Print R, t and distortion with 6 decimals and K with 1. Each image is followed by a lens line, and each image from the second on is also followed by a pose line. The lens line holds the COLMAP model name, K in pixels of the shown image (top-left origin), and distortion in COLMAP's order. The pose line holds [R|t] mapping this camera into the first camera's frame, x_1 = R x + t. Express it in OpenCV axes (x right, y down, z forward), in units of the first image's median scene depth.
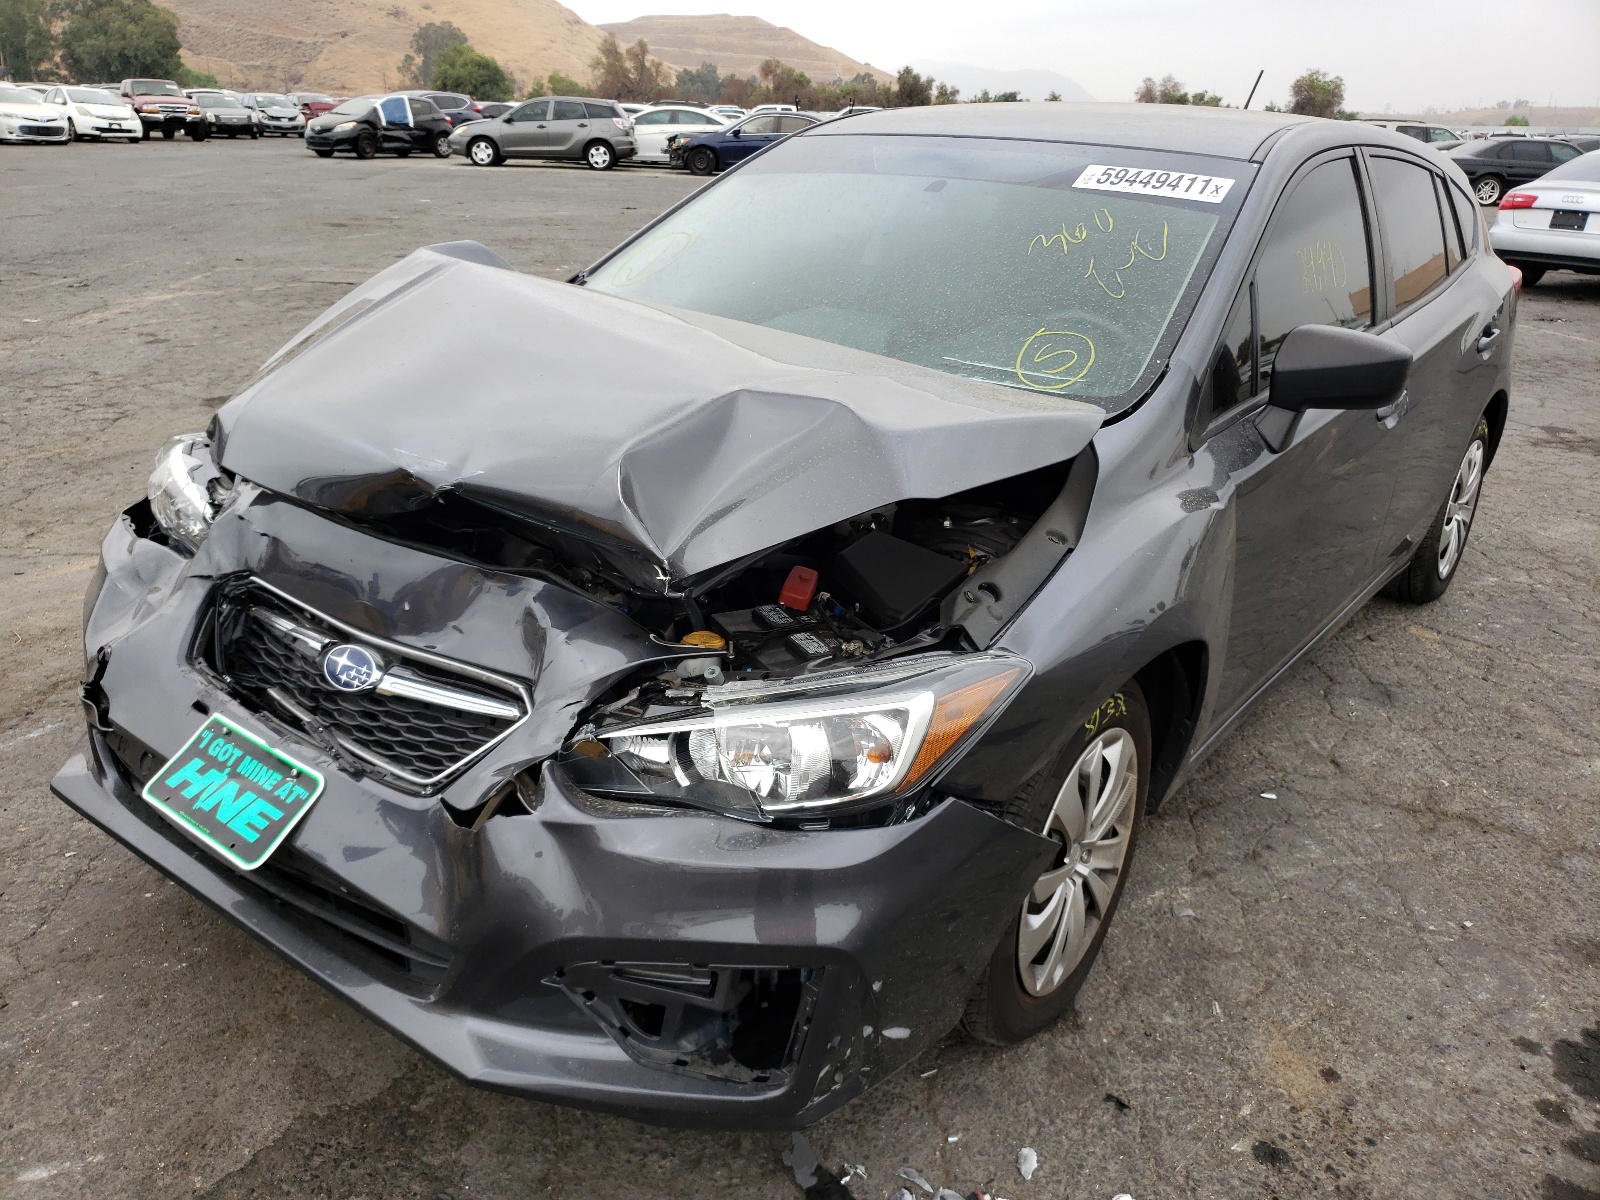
lens RADIAL K [[1235.7, 0, 800.0], [0, 1235.7, 600.0], [0, 0, 1]] dist [-0.001521, 0.045446]
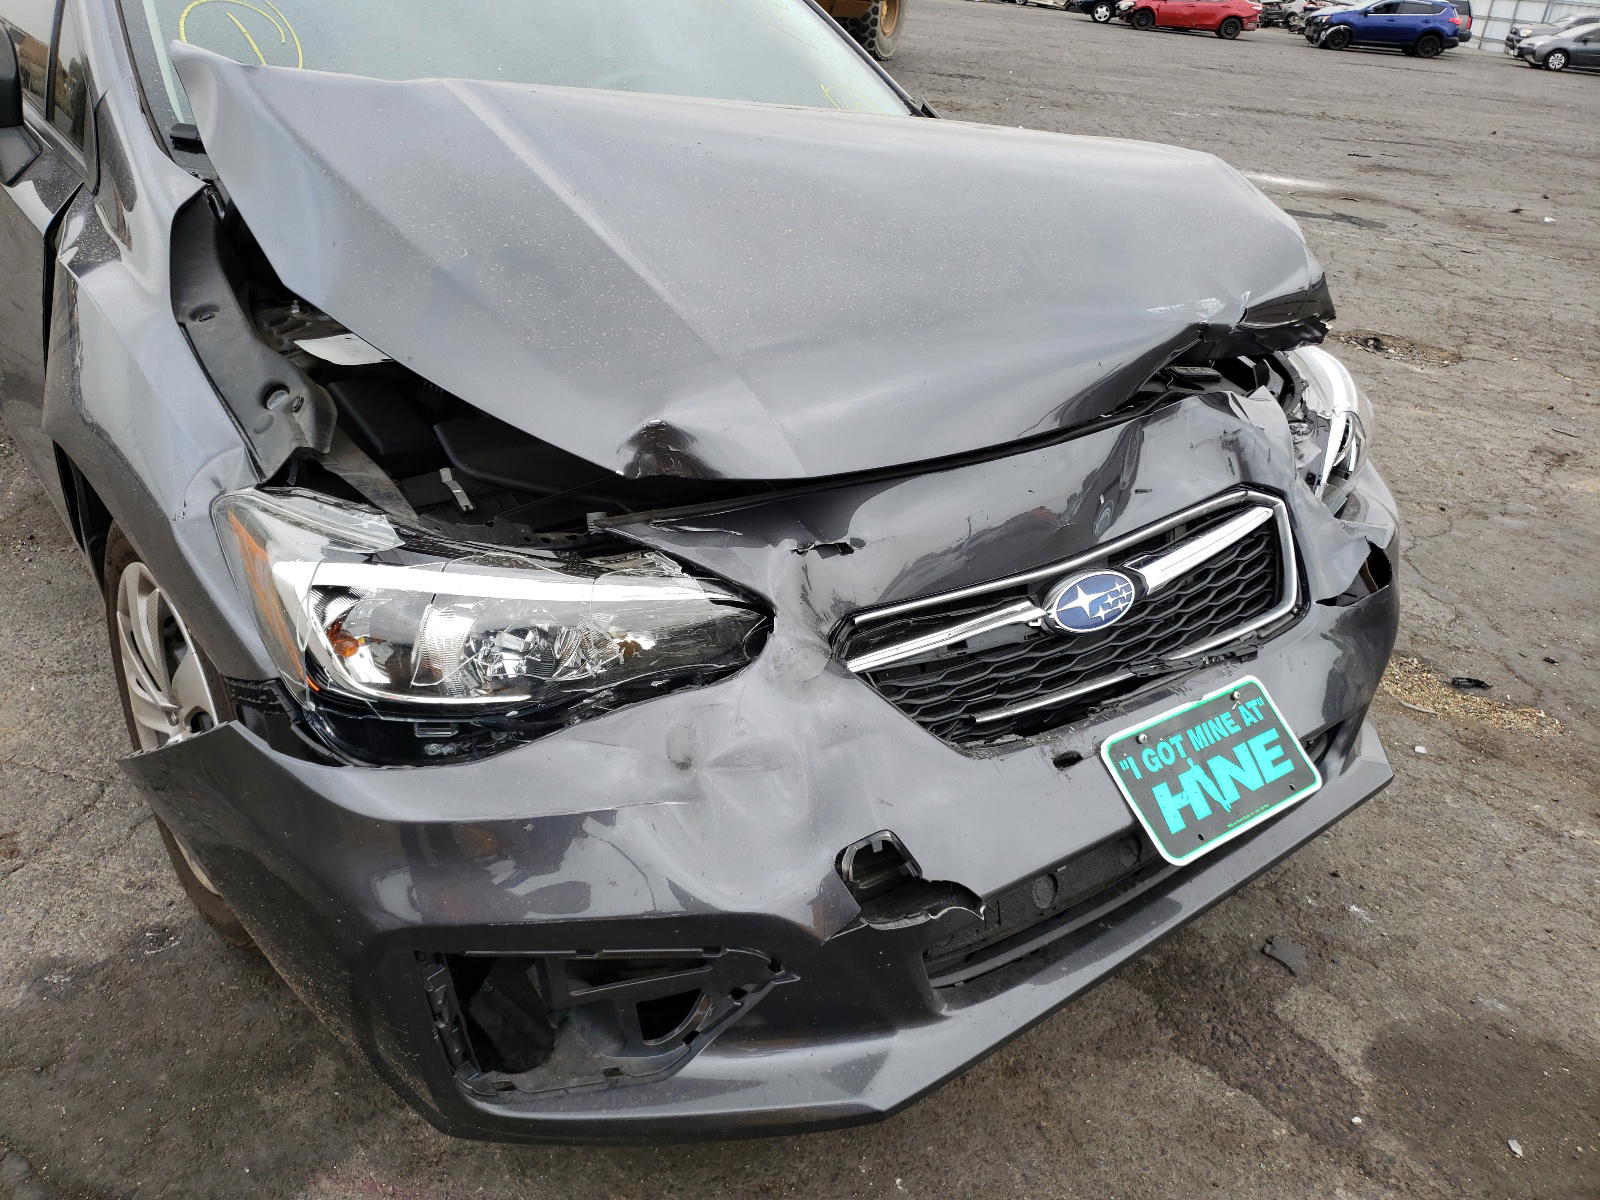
lens RADIAL K [[1235.7, 0, 800.0], [0, 1235.7, 600.0], [0, 0, 1]] dist [-0.001521, 0.045446]
pose [[0.226335, -0.463103, 0.856918, -1.125588], [0.254511, 0.877302, 0.406896, -0.330442], [-0.940211, 0.126000, 0.316429, 0.953797]]
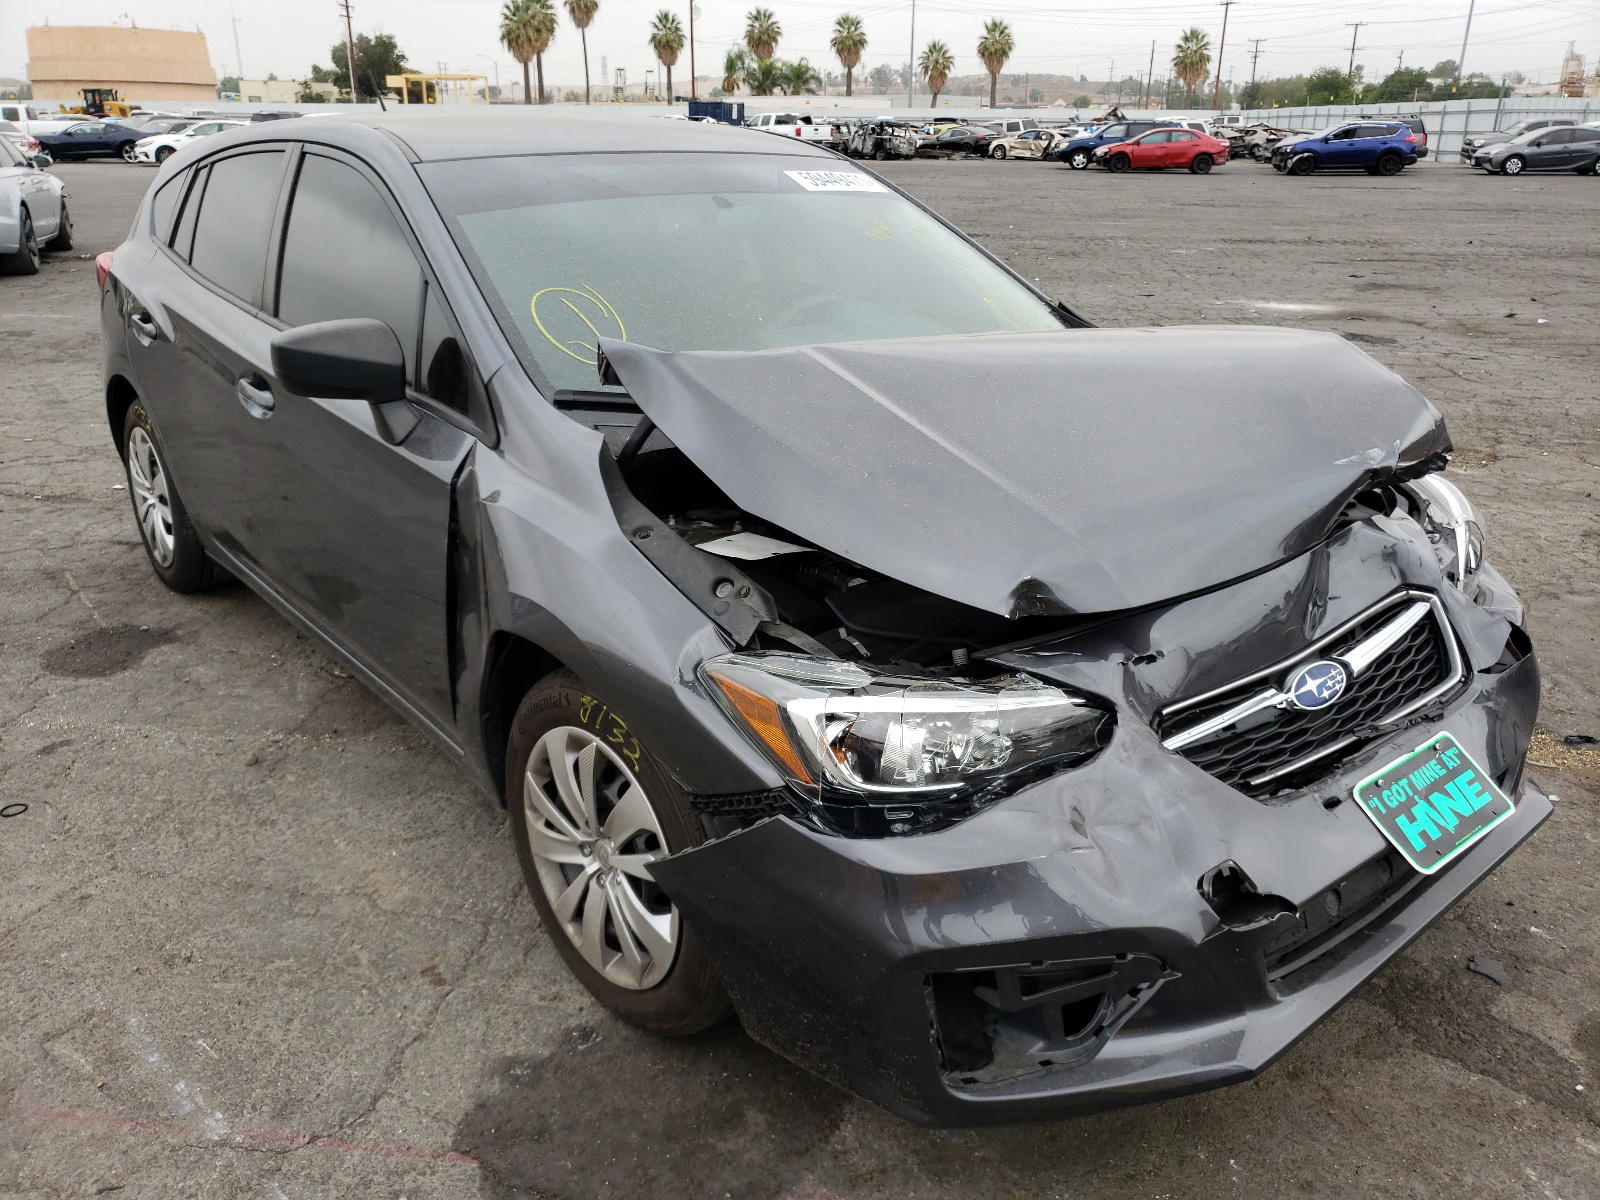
lens RADIAL K [[1240.1, 0, 861.2], [0, 1240.1, 605.8], [0, 0, 1]] dist [0.008376, 0.054422]
pose [[0.170345, -0.381190, 0.908668, -1.394974], [0.332549, 0.890284, 0.311136, -0.471467], [-0.927574, 0.249176, 0.278420, 1.080320]]
